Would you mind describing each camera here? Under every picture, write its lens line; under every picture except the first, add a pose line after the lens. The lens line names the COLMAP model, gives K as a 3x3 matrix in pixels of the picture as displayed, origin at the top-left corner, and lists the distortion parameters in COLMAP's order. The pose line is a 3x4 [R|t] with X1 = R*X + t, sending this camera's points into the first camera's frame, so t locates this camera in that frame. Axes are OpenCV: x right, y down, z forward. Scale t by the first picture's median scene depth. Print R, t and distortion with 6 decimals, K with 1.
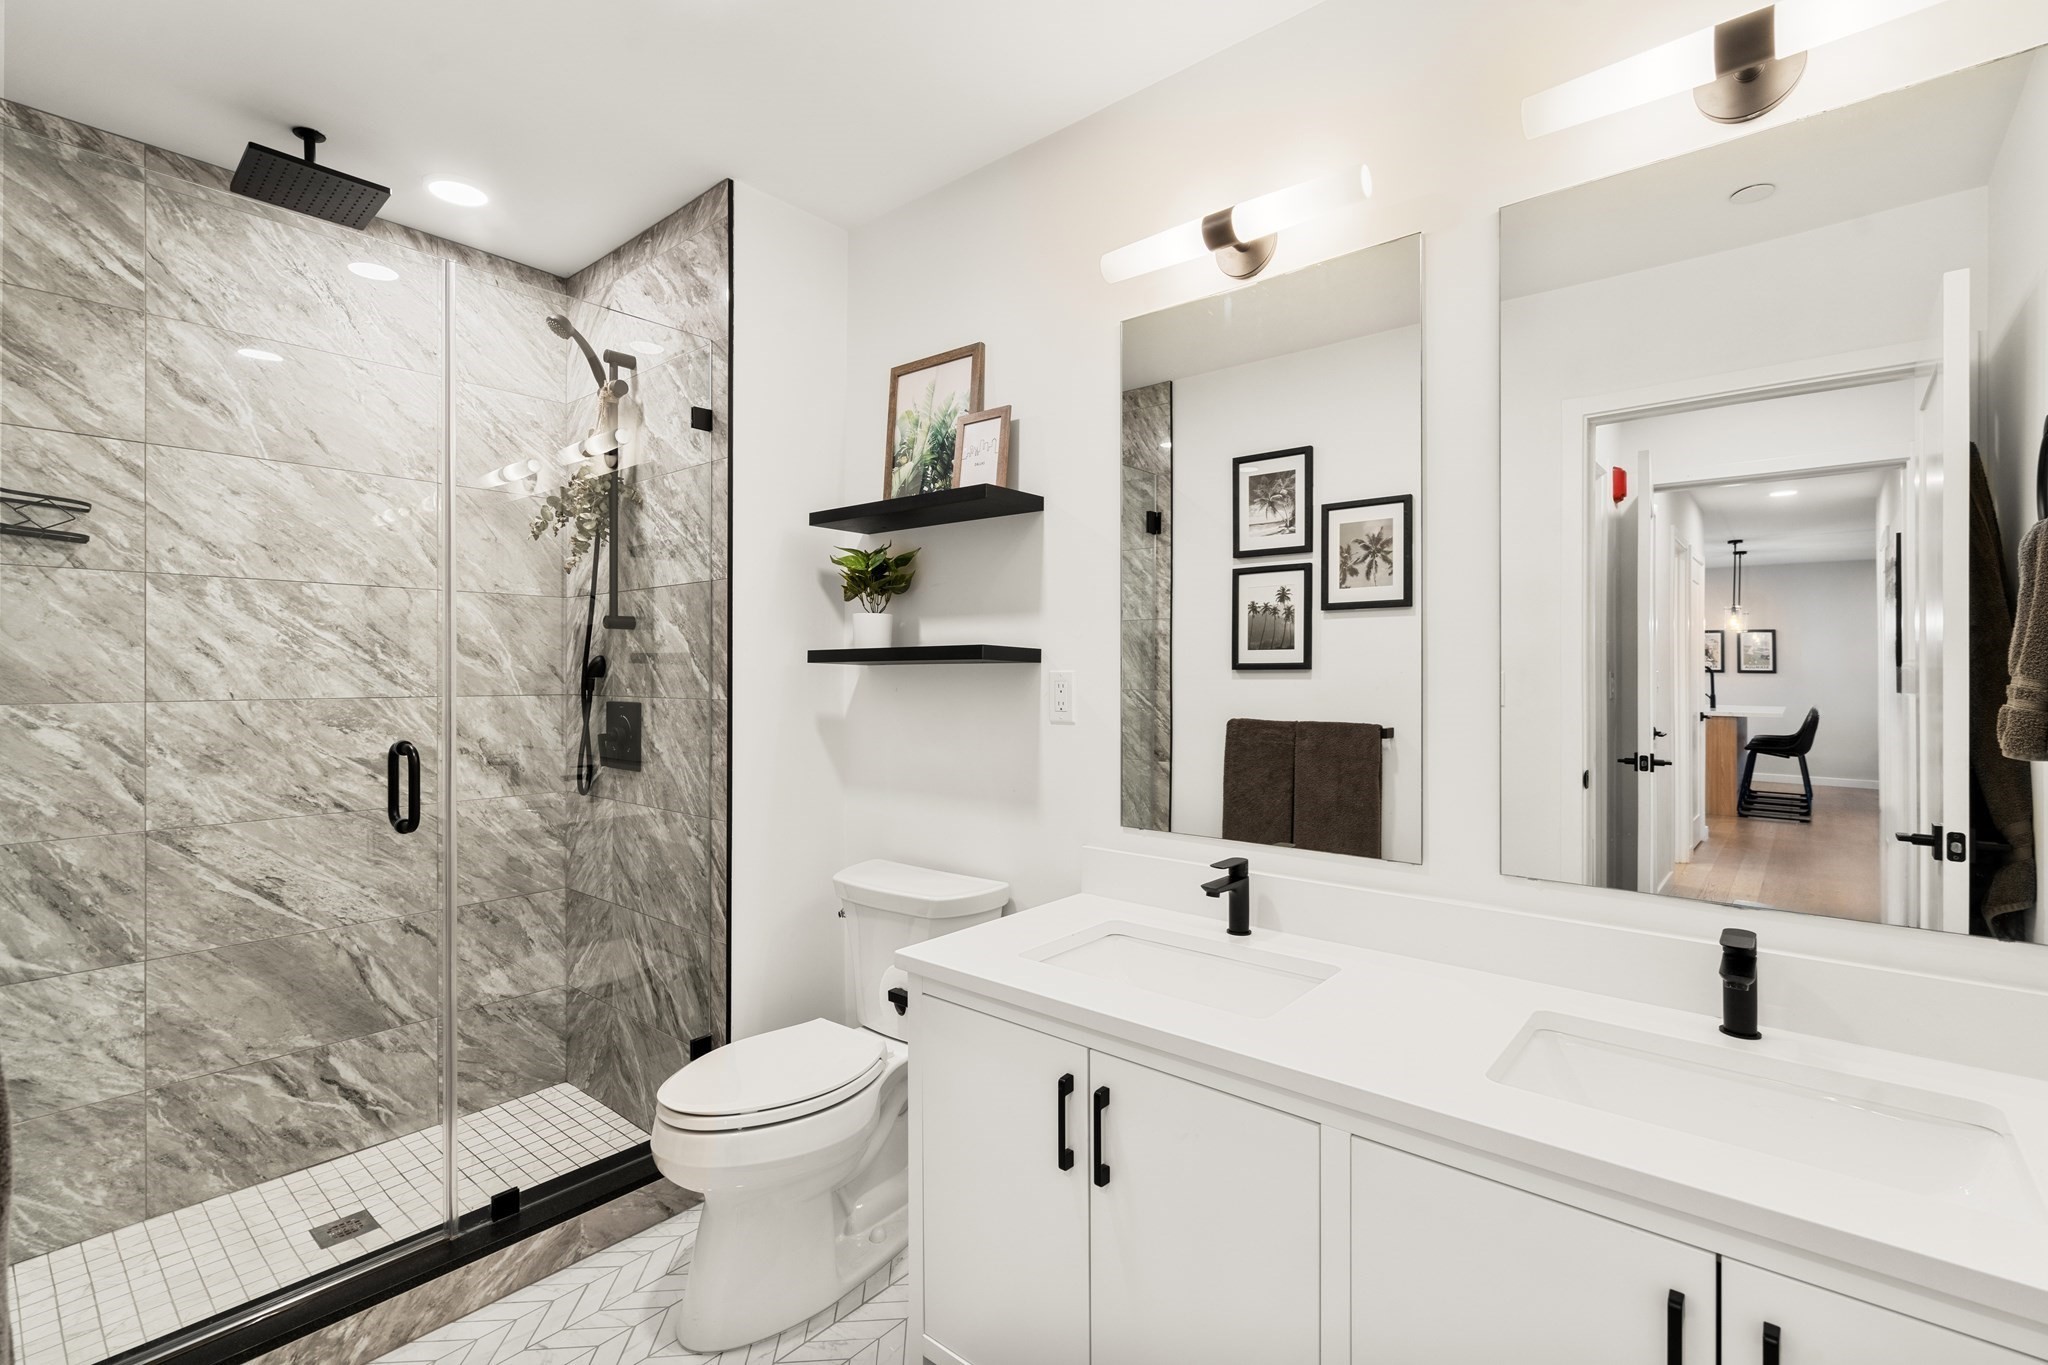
lens RADIAL K [[934.1, 0, 1020.9], [0, 934.1, 678.5], [0, 0, 1]] dist [-0.005448, 0.005229]
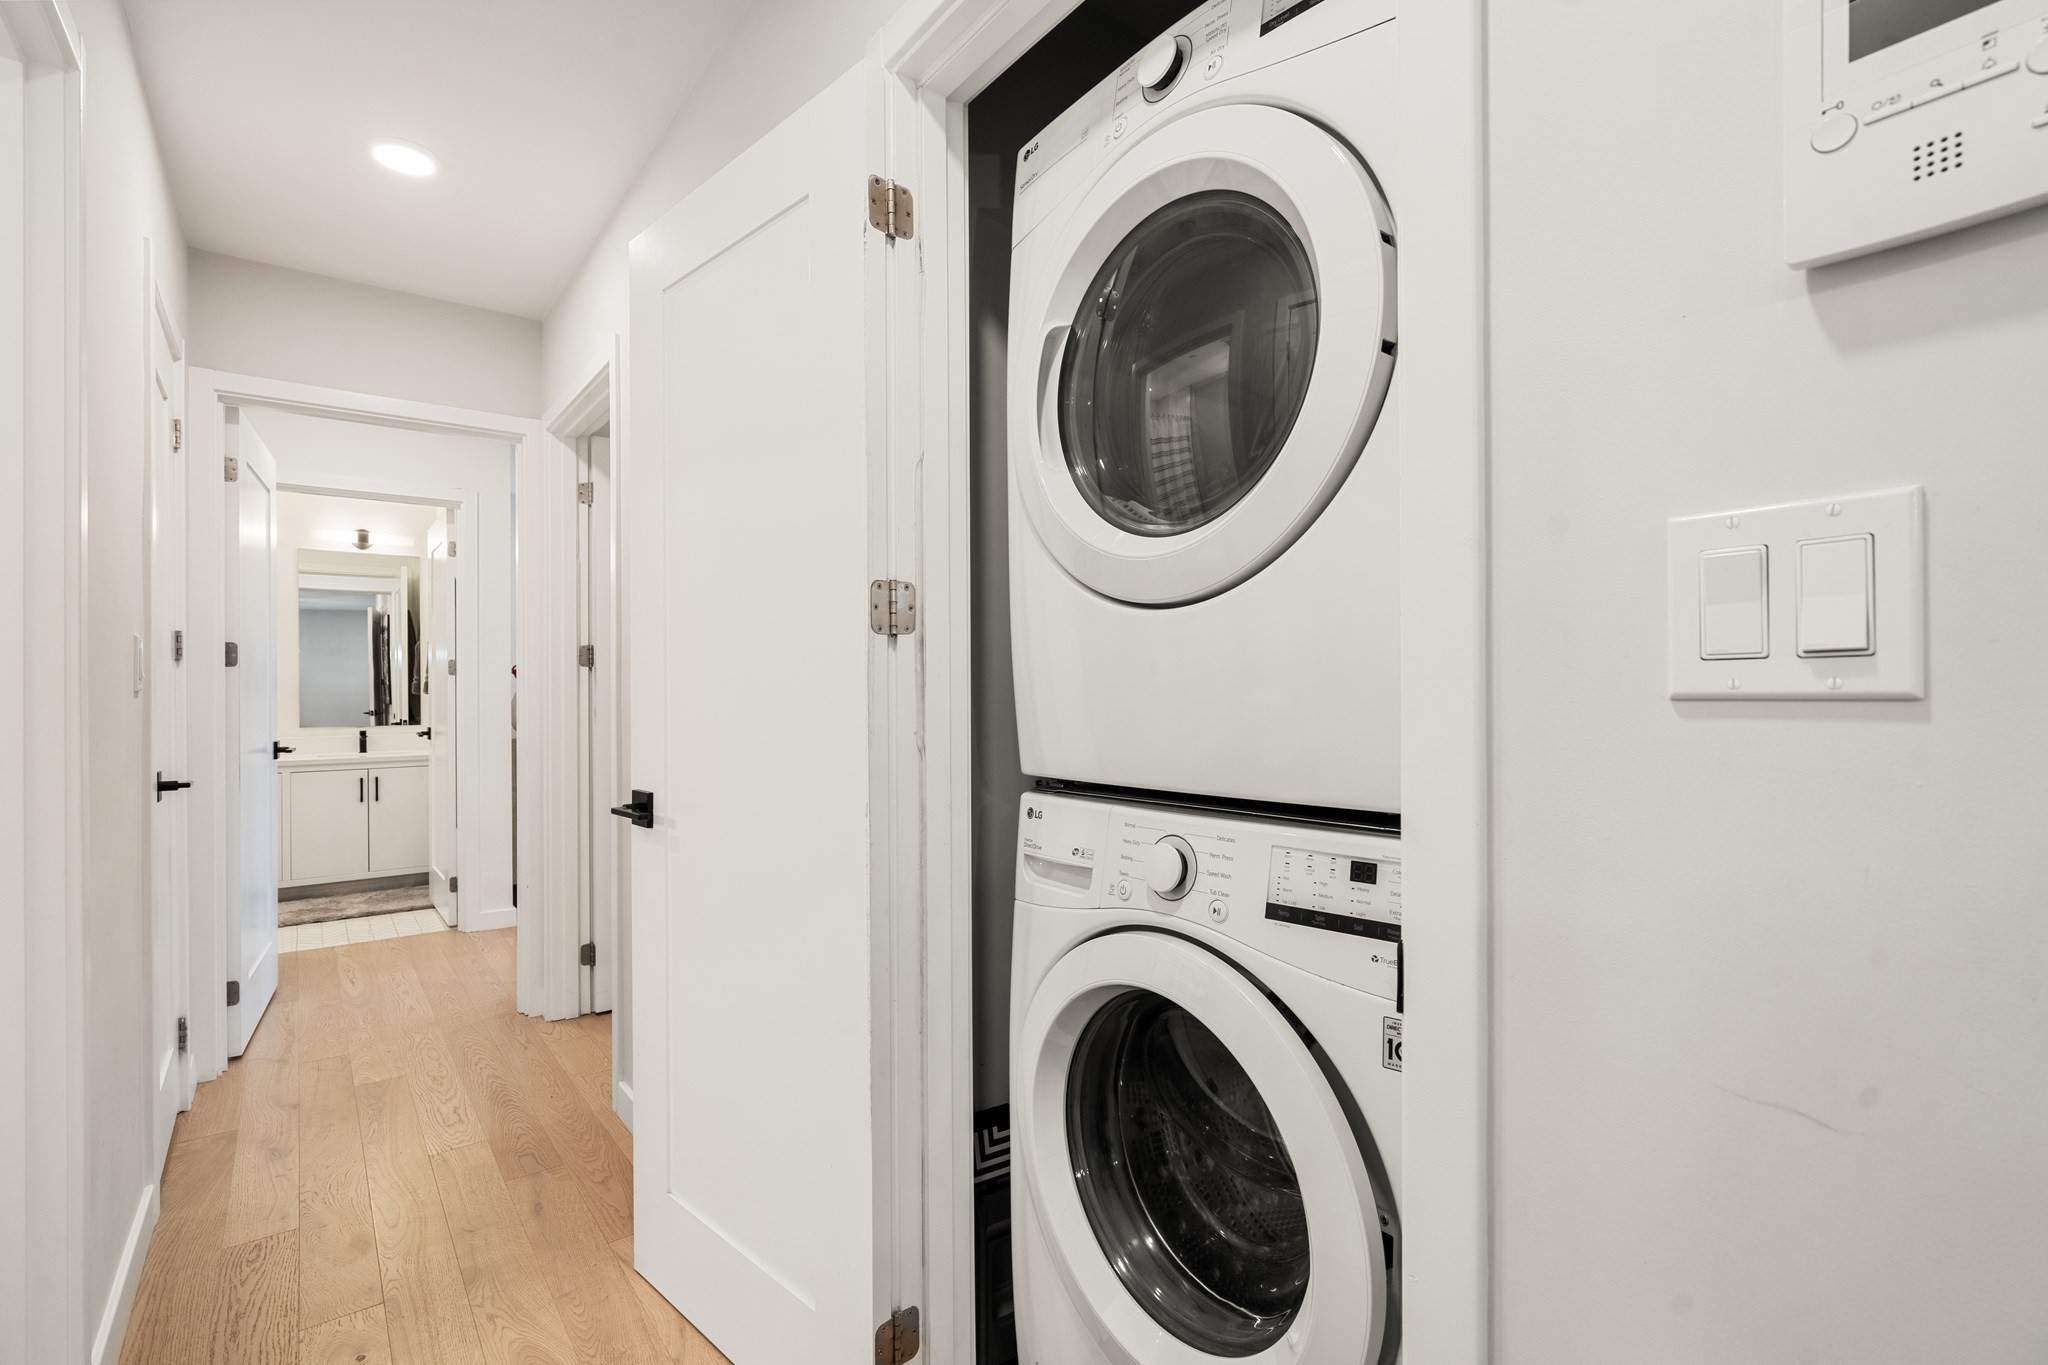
lens RADIAL K [[934.1, 0, 1022.6], [0, 934.1, 680.3], [0, 0, 1]] dist [-0.005448, 0.005229]
pose [[0.209822, -0.000307, 0.977740, -2.499177], [0.001000, 0.999999, 0.000099, 0.021837], [-0.977739, 0.000957, 0.209822, -2.588318]]
